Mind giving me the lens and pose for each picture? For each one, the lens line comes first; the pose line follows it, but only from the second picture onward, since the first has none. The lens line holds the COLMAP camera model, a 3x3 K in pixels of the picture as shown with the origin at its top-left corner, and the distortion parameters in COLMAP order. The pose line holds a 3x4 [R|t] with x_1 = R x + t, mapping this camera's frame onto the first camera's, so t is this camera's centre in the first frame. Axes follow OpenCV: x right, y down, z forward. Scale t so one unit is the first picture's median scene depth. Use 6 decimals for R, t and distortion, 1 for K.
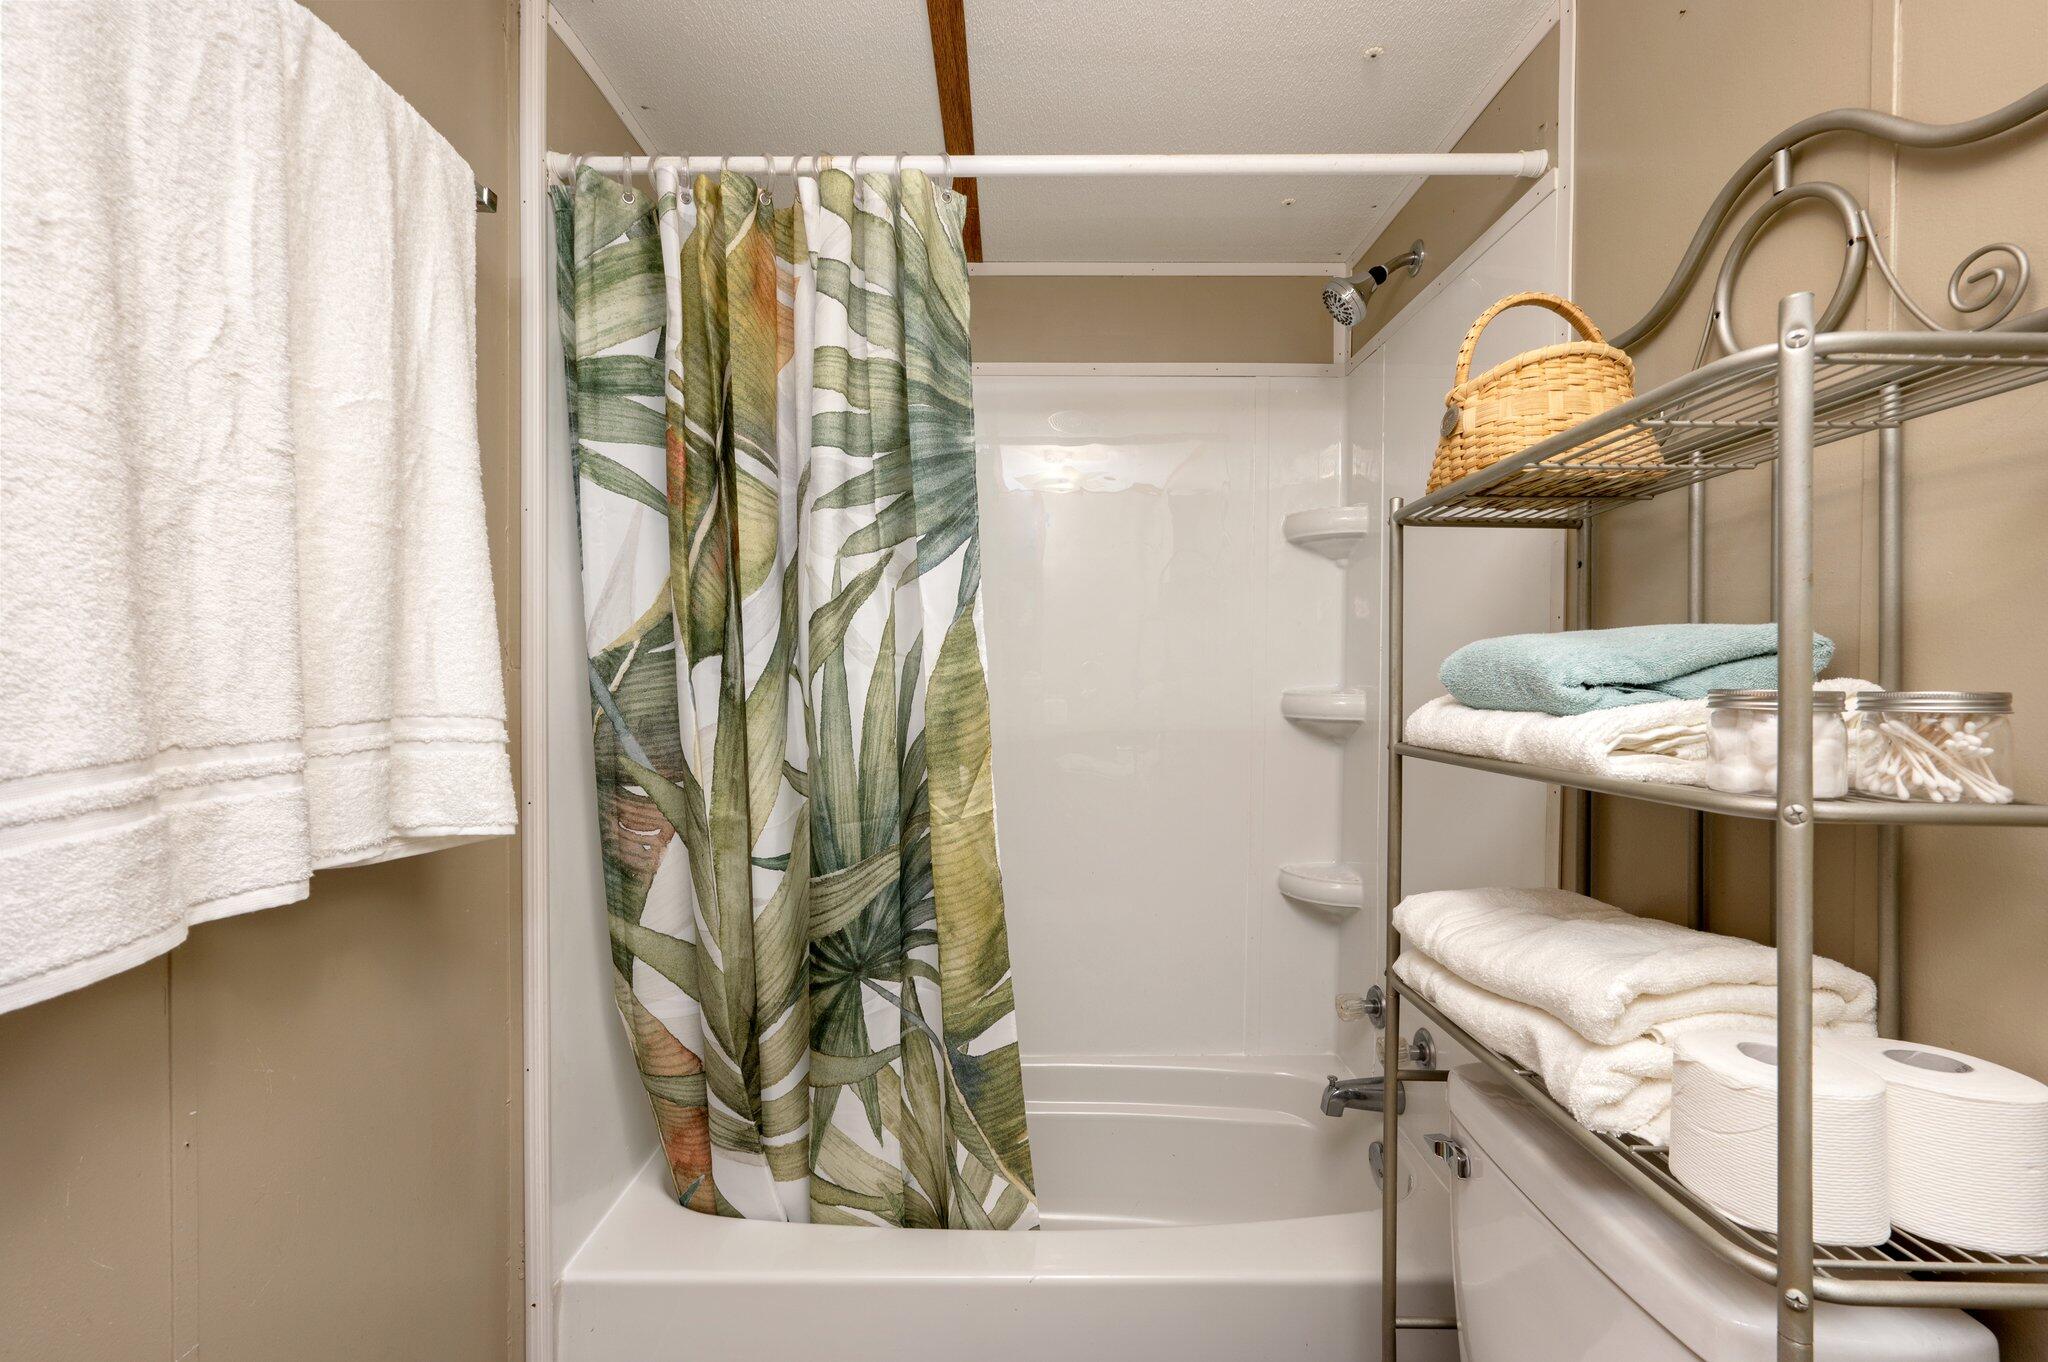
lens RADIAL K [[894.1, 0, 1023.6], [0, 894.1, 686.4], [0, 0, 1]] dist [-0.001265, 0.000070]
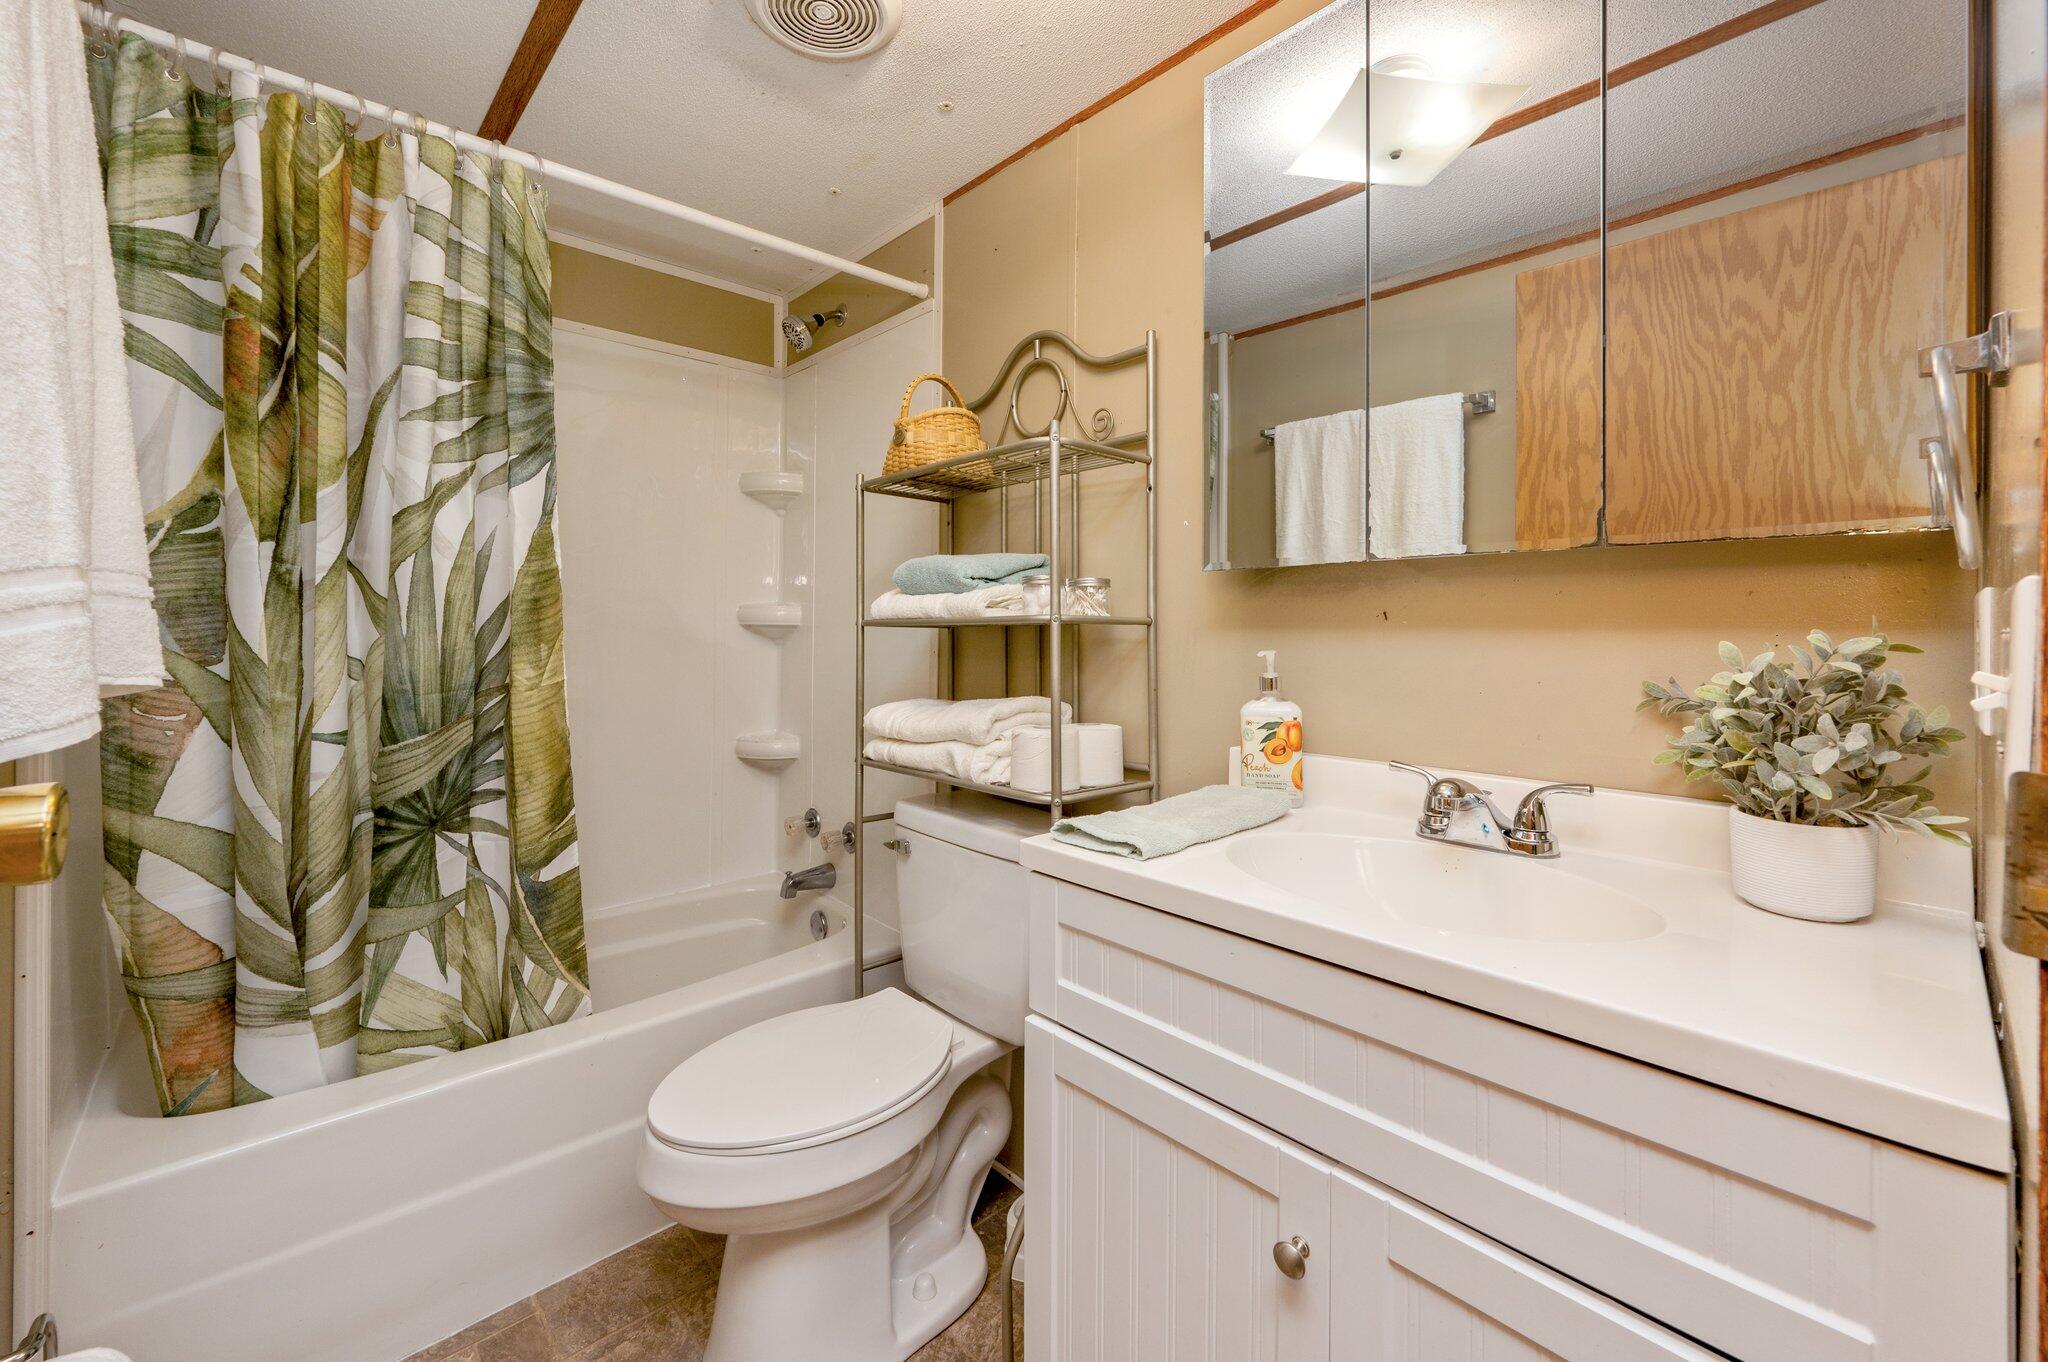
lens RADIAL K [[830.4, 0, 1027.1], [0, 830.4, 628.1], [0, 0, 1]] dist [-0.001162, -0.000197]
pose [[0.737488, 0.001496, 0.675359, -0.353682], [0.005056, 0.999957, -0.007736, 0.079931], [-0.675342, 0.009120, 0.737449, -0.310750]]
